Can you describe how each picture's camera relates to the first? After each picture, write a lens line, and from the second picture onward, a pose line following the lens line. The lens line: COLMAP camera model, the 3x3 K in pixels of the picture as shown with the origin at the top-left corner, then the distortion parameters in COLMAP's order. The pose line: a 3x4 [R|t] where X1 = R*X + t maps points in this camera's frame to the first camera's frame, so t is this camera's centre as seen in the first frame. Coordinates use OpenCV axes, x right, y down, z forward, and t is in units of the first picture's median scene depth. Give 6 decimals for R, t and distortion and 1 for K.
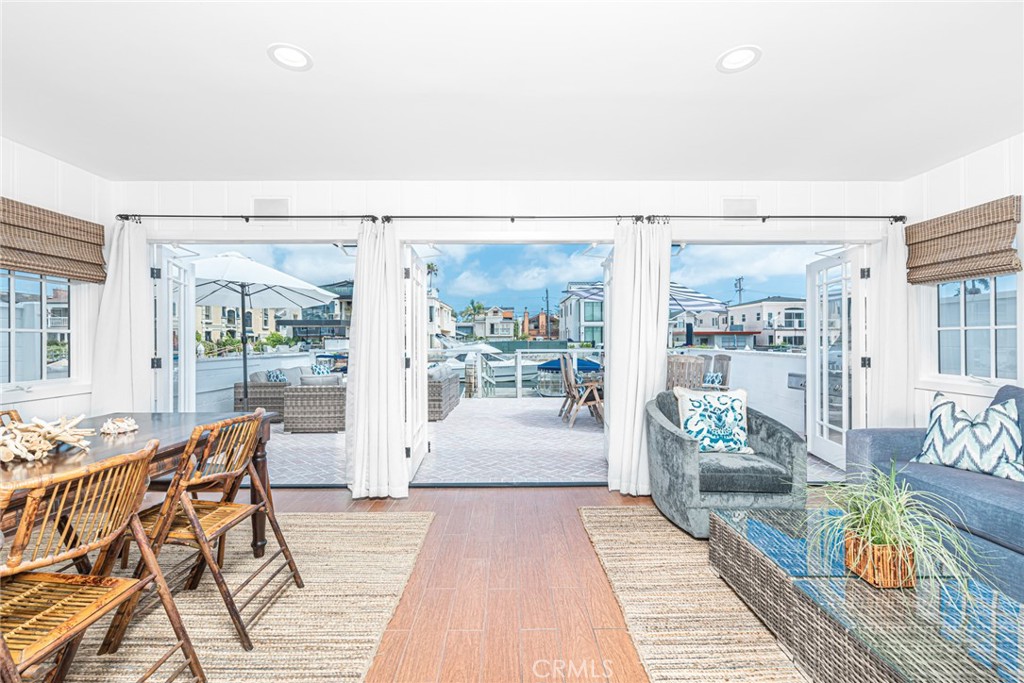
lens RADIAL K [[442.1, 0, 514.0], [0, 442.1, 339.9], [0, 0, 1]] dist [0.000465, 0.000047]
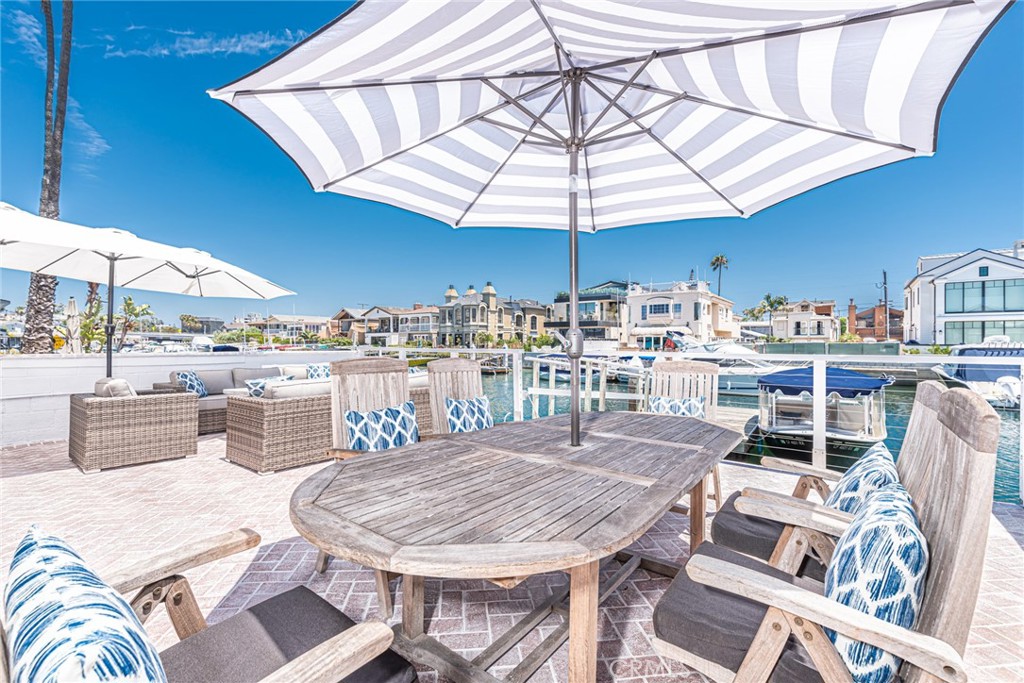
lens RADIAL K [[439.6, 0, 515.0], [0, 439.6, 341.4], [0, 0, 1]] dist [-0.000081, -0.000099]
pose [[0.787674, 0.002937, -0.616085, 0.059564], [-0.004579, 0.999989, -0.001088, 0.002315], [0.616075, 0.003678, 0.787679, 0.108580]]
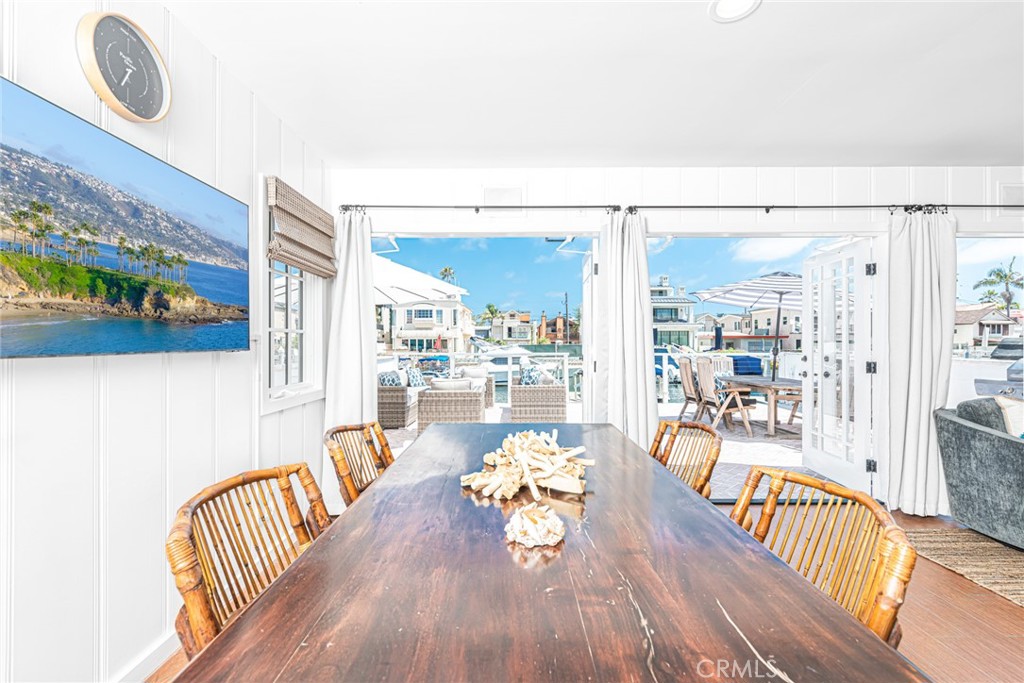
lens RADIAL K [[441.1, 0, 514.1], [0, 441.1, 342.0], [0, 0, 1]] dist [0.000039, 0.000022]
pose [[0.999867, 0.002388, -0.016150, -0.037176], [-0.002449, 0.999990, -0.003718, 0.000291], [0.016141, 0.003757, 0.999863, 0.006399]]
